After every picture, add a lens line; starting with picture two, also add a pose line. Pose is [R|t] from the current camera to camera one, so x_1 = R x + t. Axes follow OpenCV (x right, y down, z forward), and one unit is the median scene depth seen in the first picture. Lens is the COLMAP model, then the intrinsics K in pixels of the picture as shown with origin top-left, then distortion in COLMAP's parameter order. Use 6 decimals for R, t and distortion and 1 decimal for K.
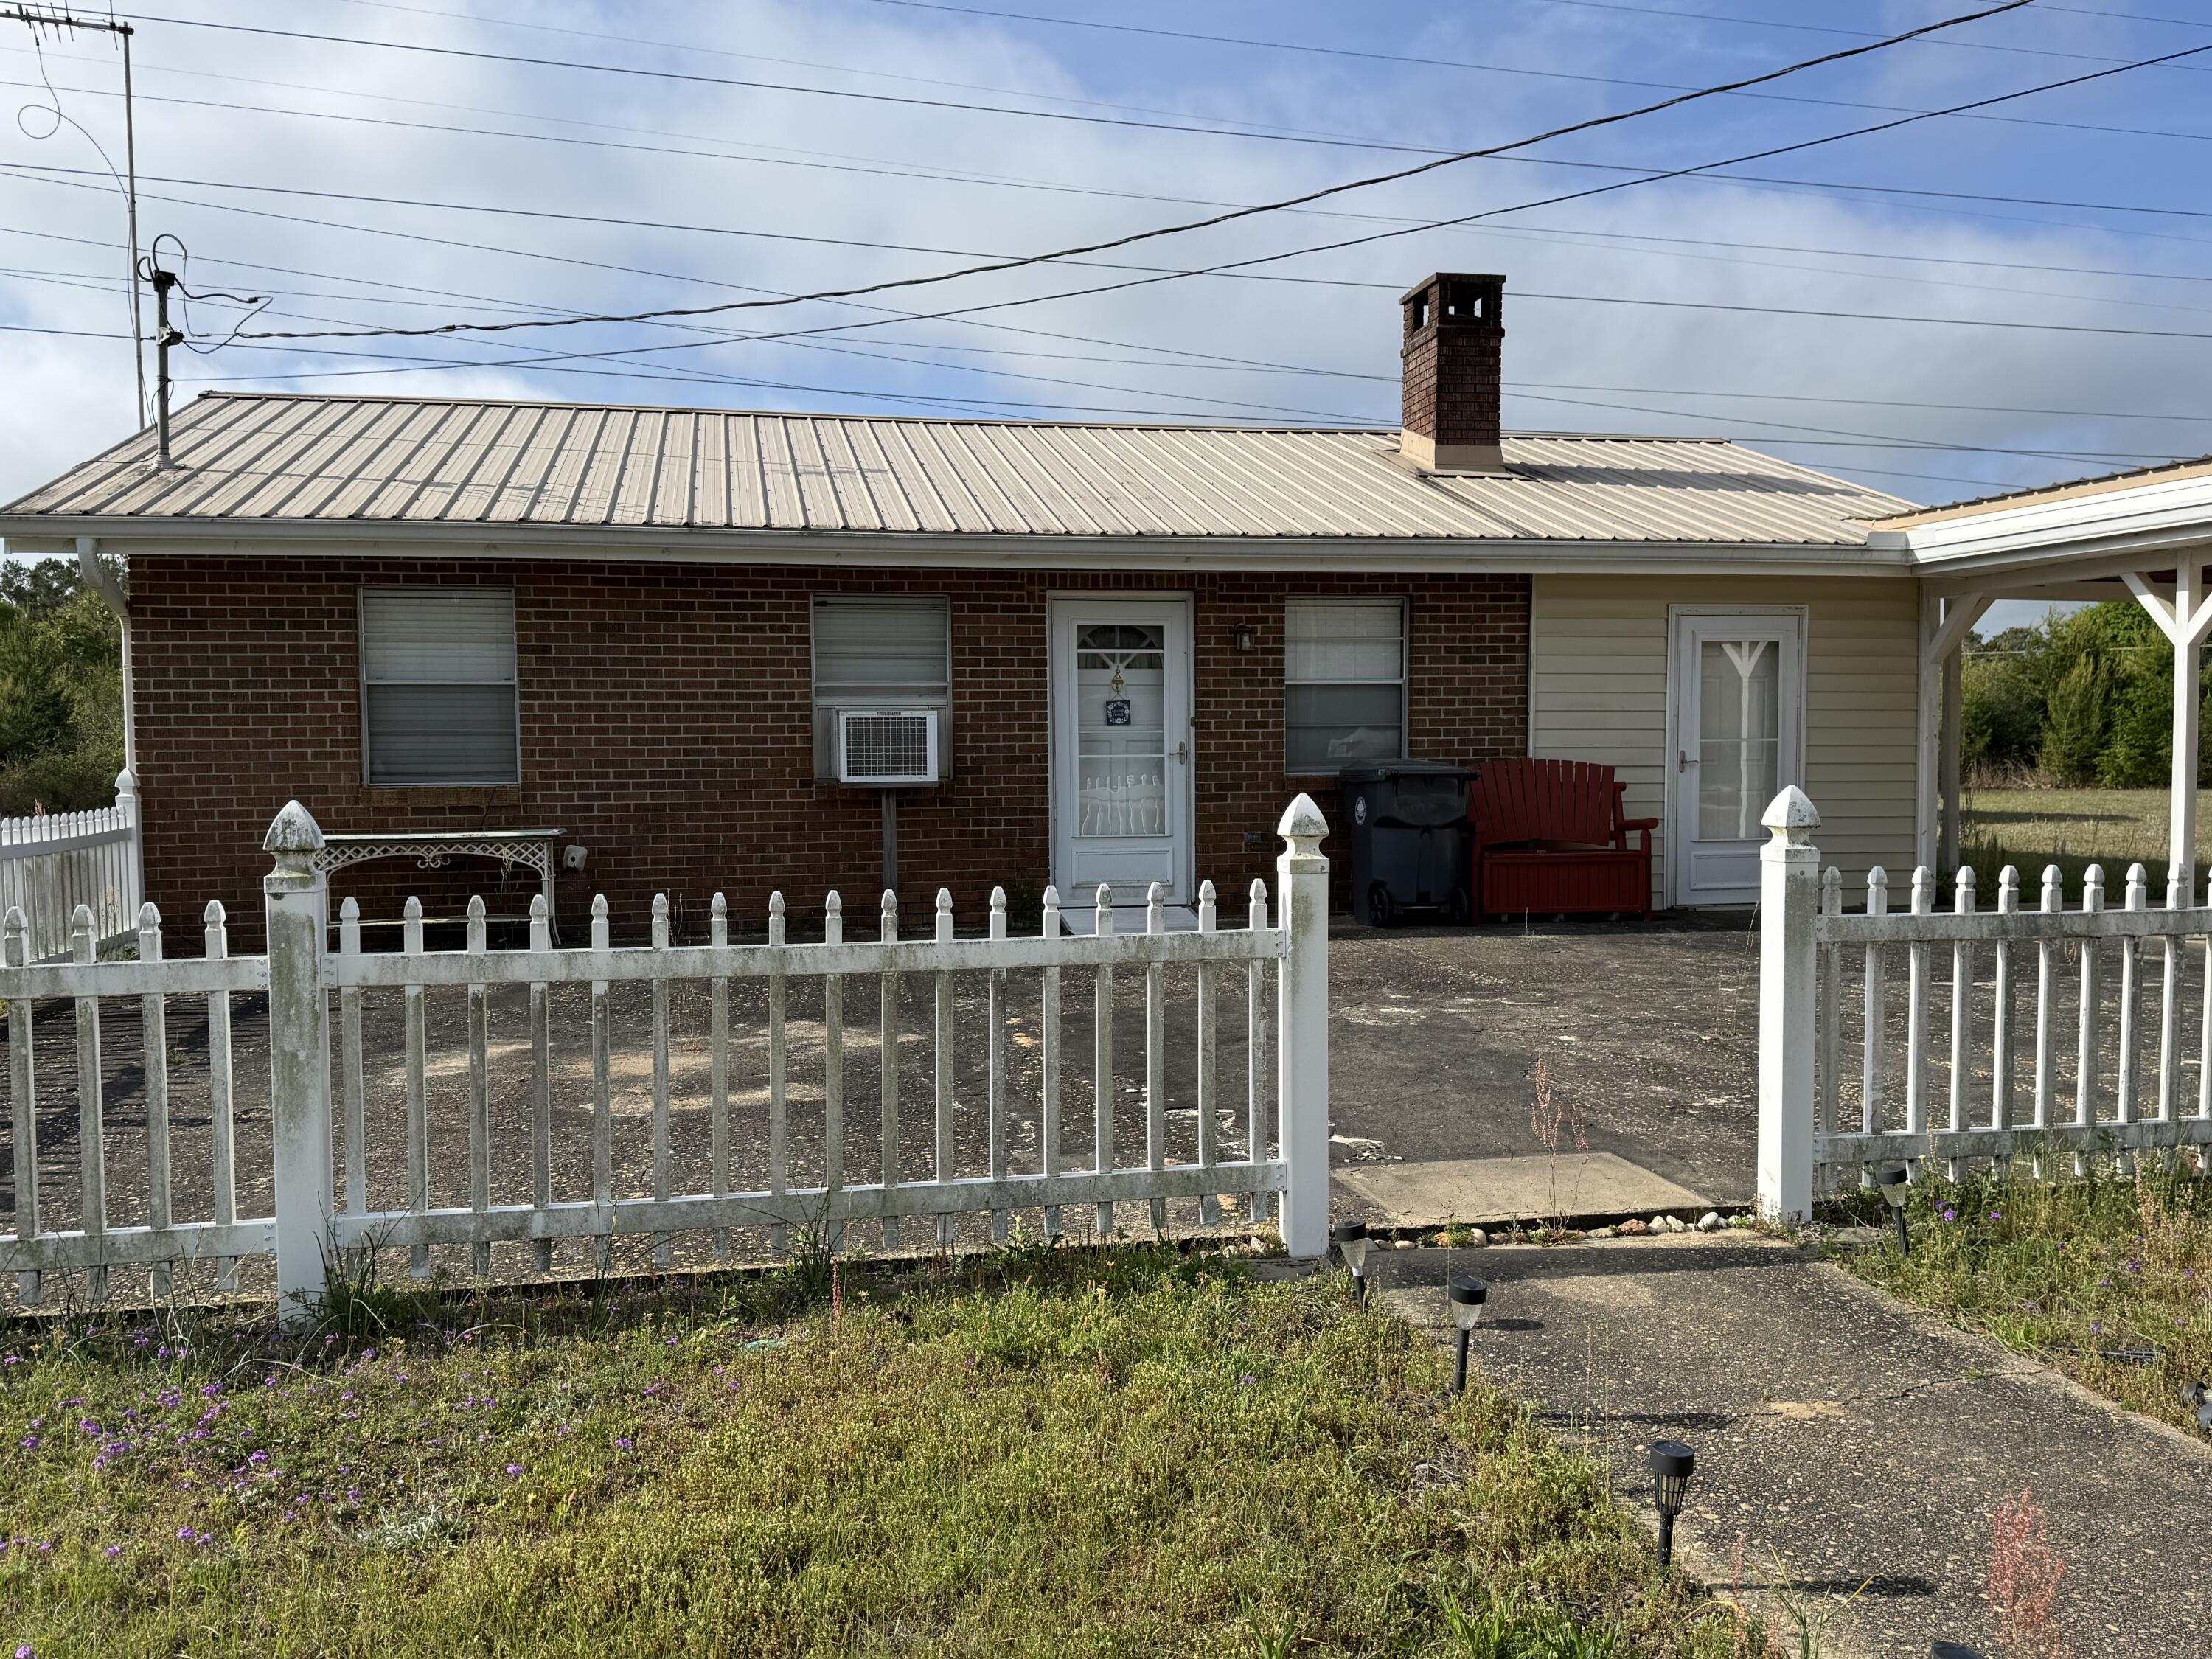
lens RADIAL K [[1828.3, 0, 1077.4], [0, 1828.3, 878.8], [0, 0, 1]] dist [0.053061, -0.065372]
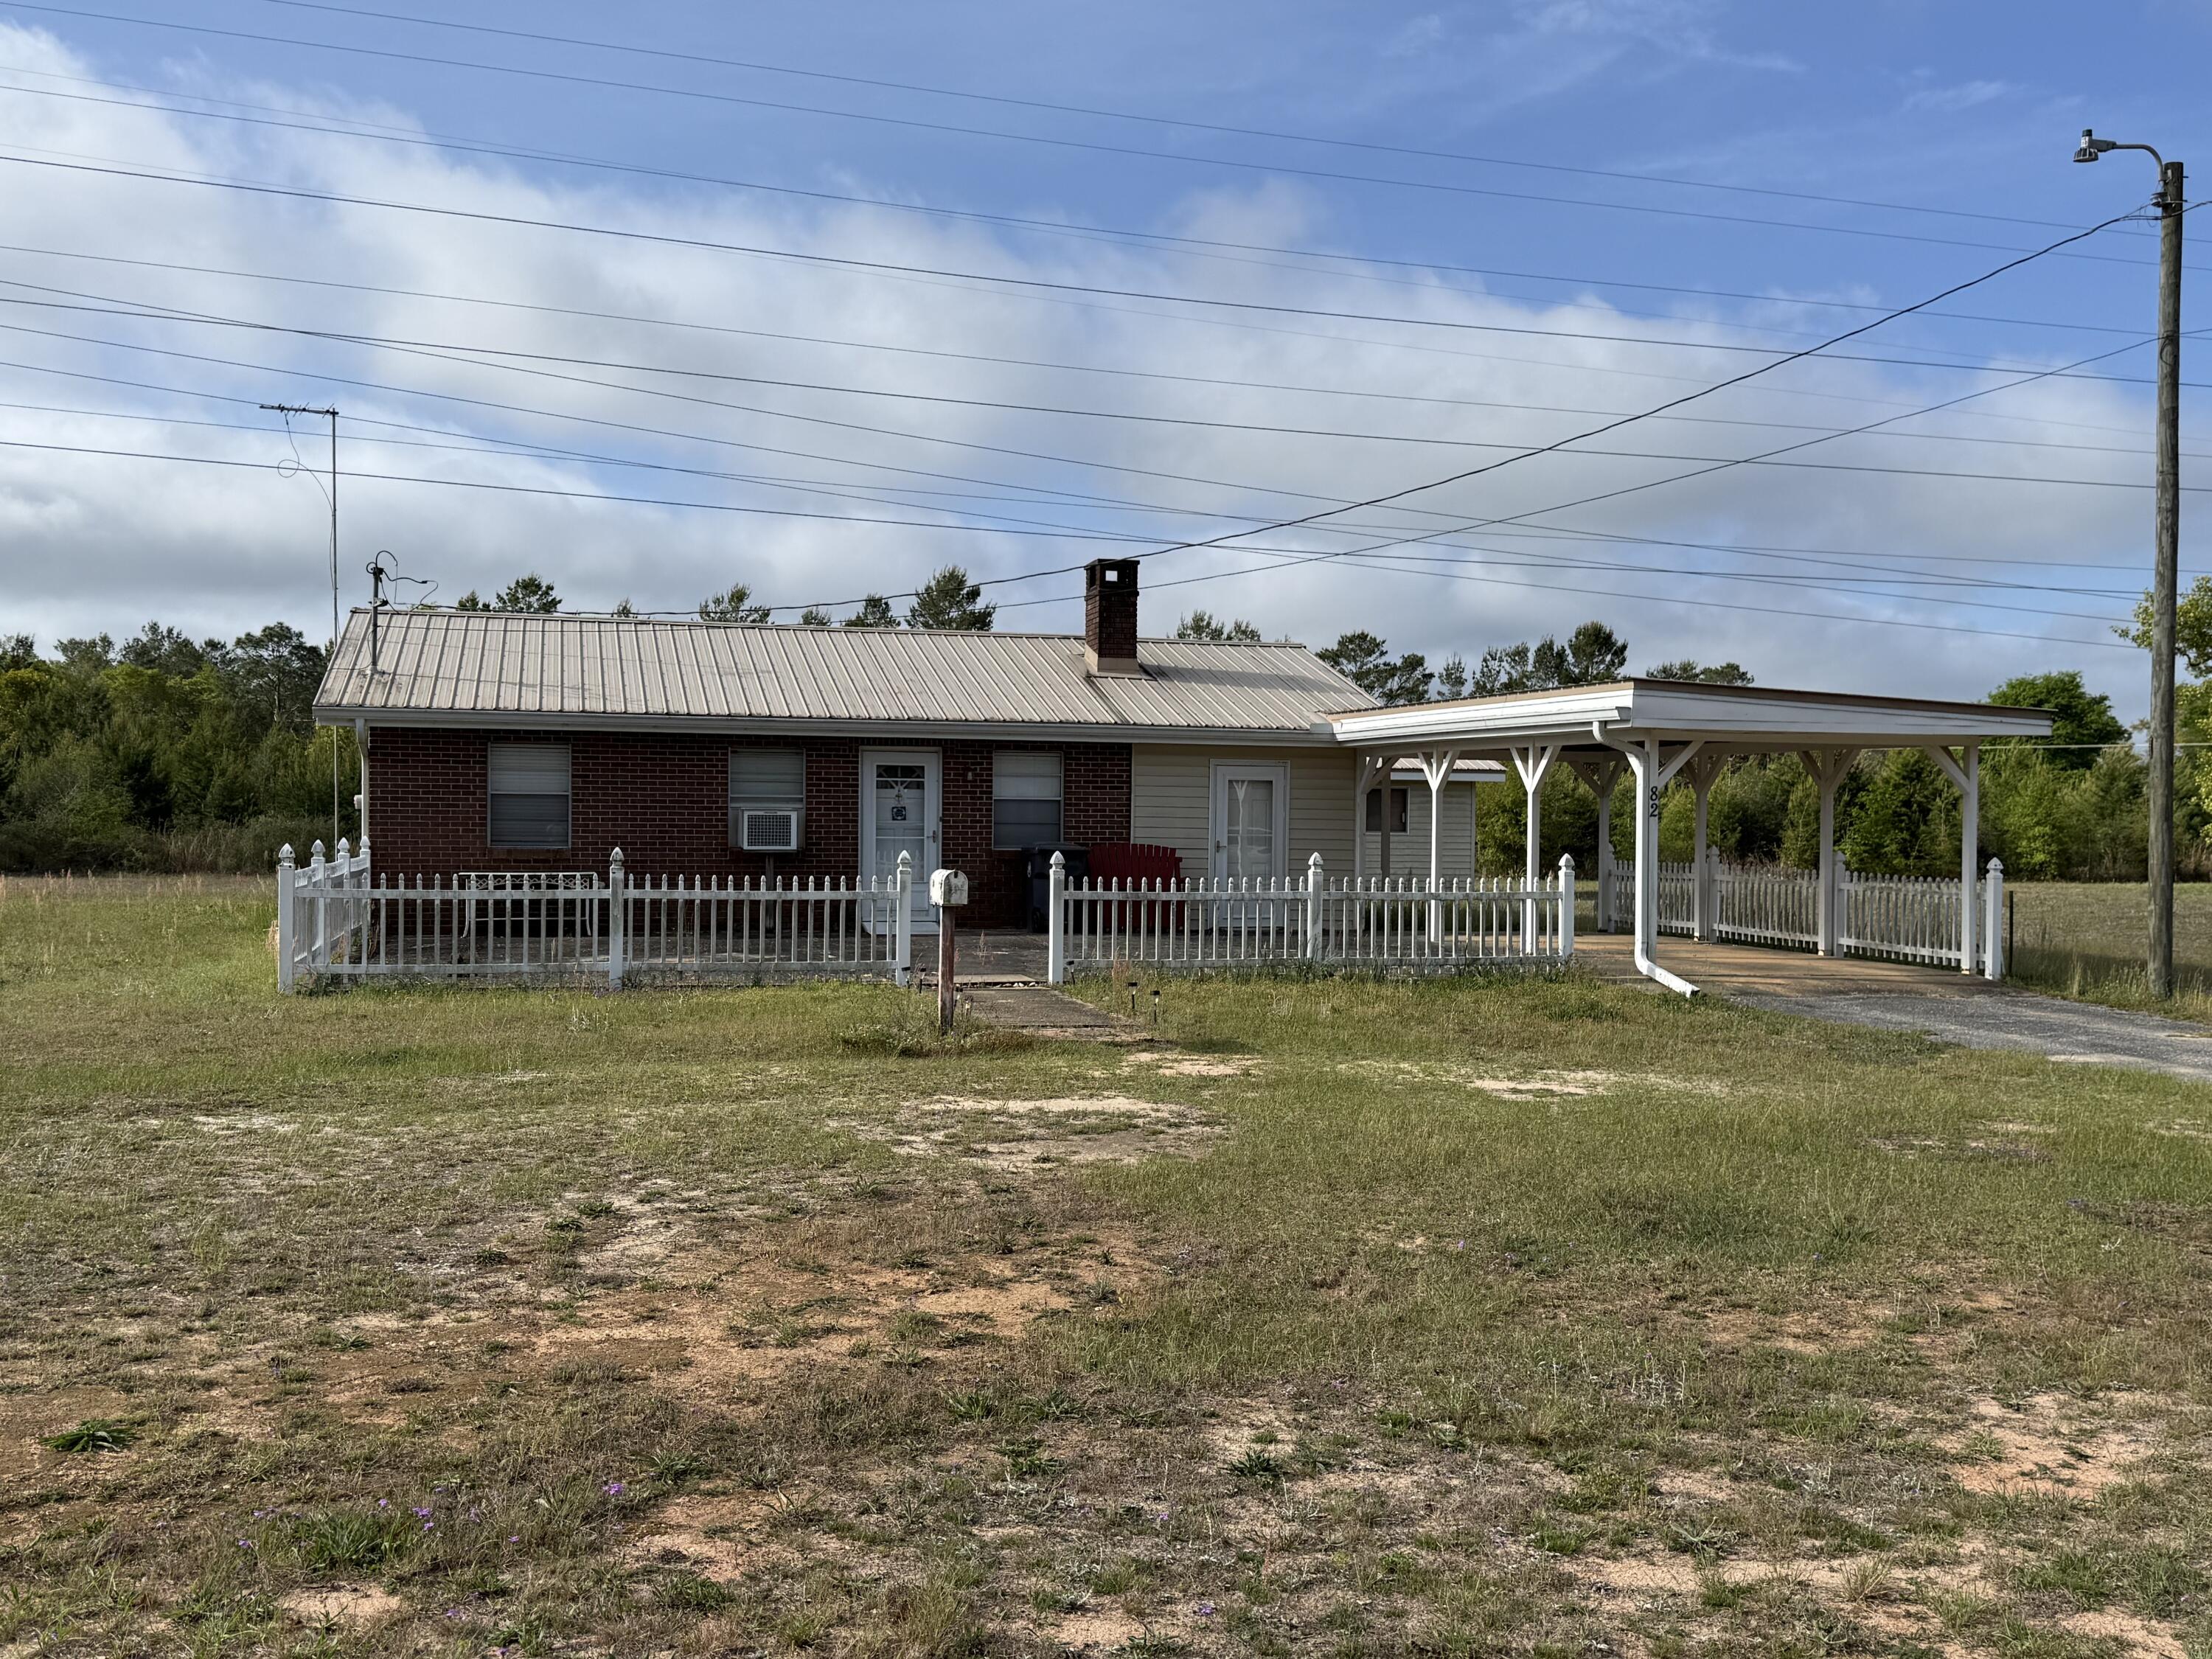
lens RADIAL K [[2141.4, 0, 1102.8], [0, 2141.4, 841.6], [0, 0, 1]] dist [0.071378, 0.000000]
pose [[0.997856, 0.016713, 0.063284, 0.089006], [-0.012605, 0.997820, -0.064779, 0.070032], [-0.064229, 0.063843, 0.995891, -1.101826]]
